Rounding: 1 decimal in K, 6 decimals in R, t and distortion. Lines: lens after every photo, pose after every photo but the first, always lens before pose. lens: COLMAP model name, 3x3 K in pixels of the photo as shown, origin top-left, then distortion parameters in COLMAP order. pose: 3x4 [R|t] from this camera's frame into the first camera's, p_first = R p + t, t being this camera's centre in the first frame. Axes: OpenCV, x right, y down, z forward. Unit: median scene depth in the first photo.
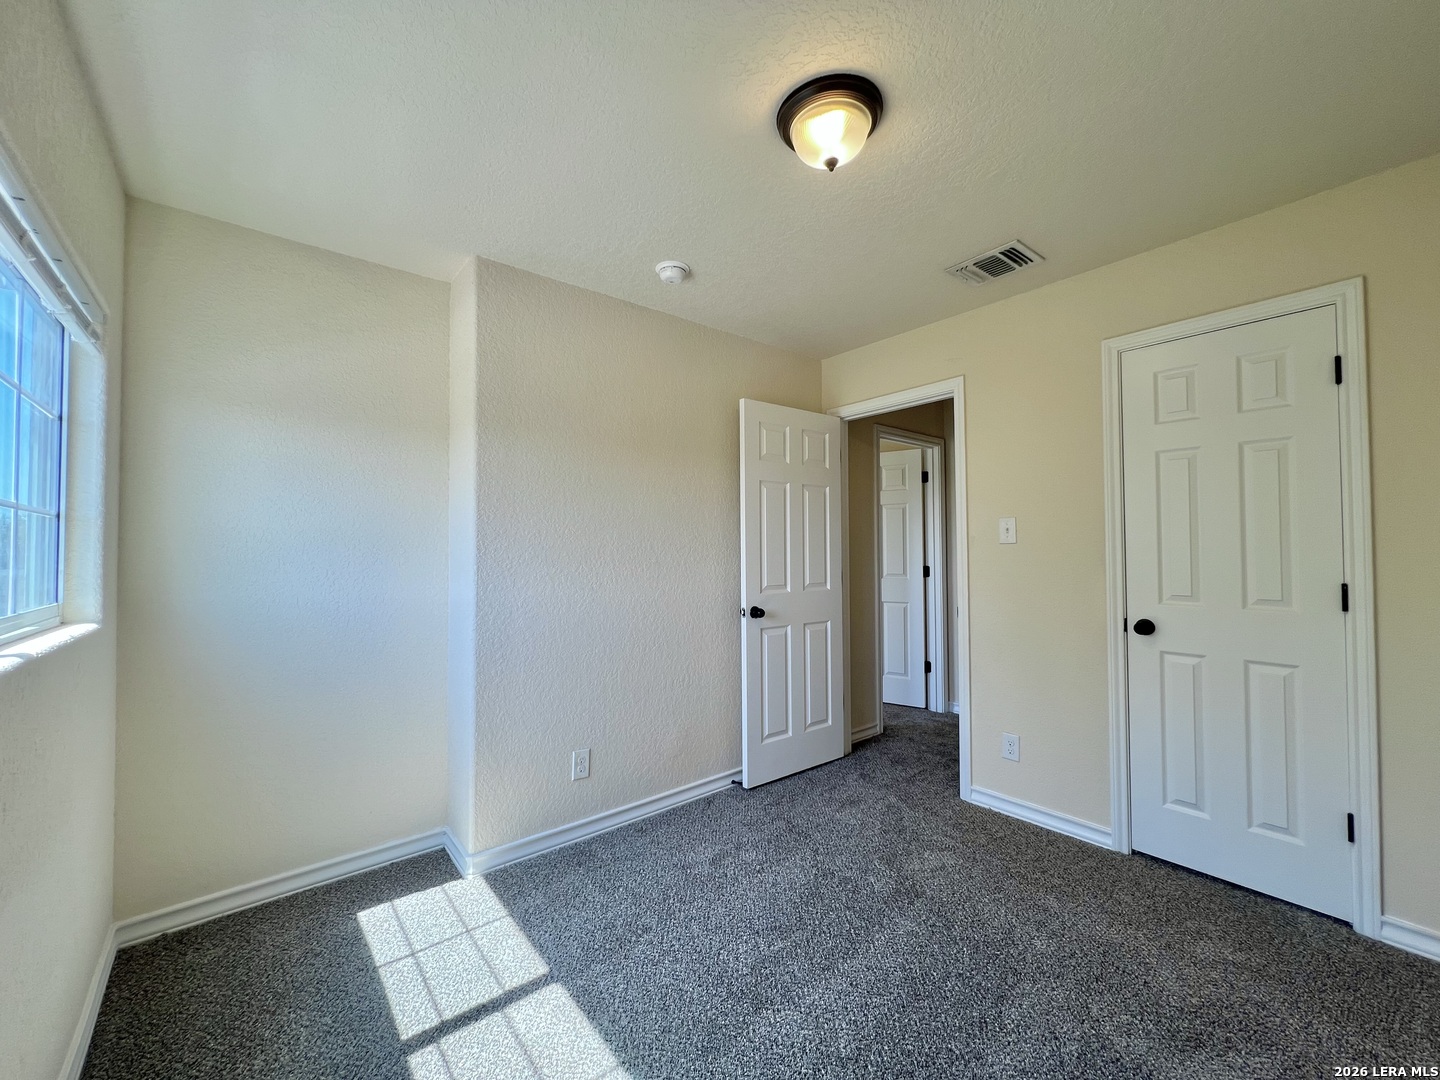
lens RADIAL K [[594.0, 0, 721.6], [0, 594.0, 536.8], [0, 0, 1]] dist [0.000924, 0.000202]
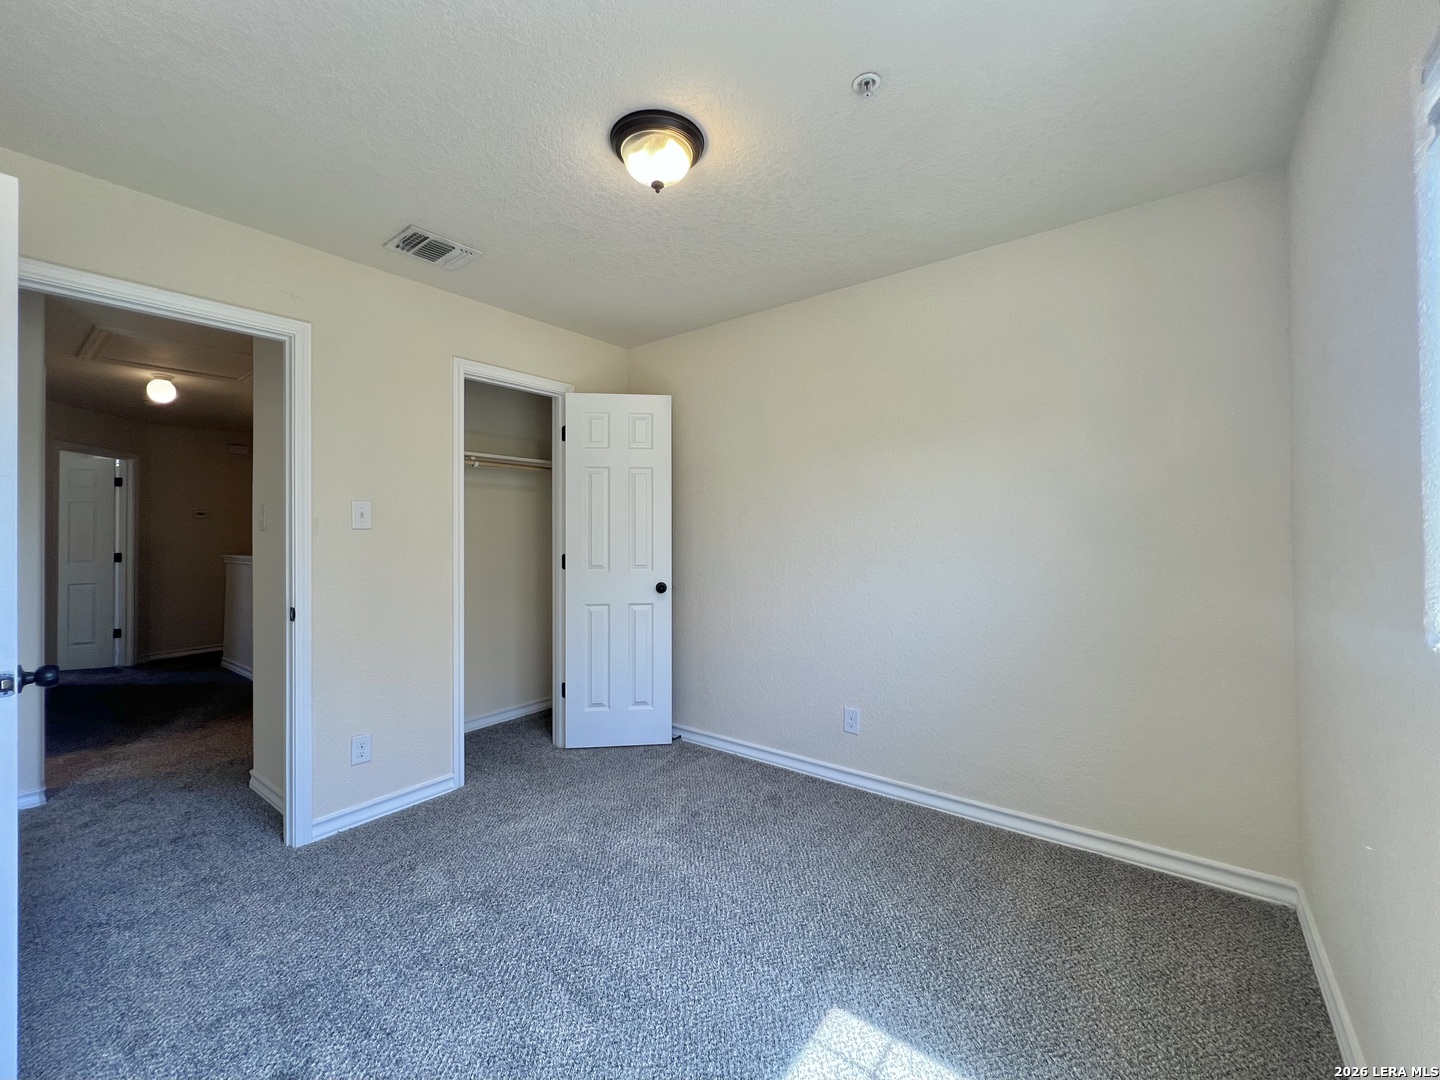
lens RADIAL K [[594.0, 0, 721.6], [0, 594.0, 536.8], [0, 0, 1]] dist [0.000924, 0.000202]
pose [[-0.239204, 0.000417, 0.970969, -0.550303], [-0.011357, 0.999930, -0.003227, 0.017818], [-0.970903, -0.011799, -0.239183, 0.682838]]
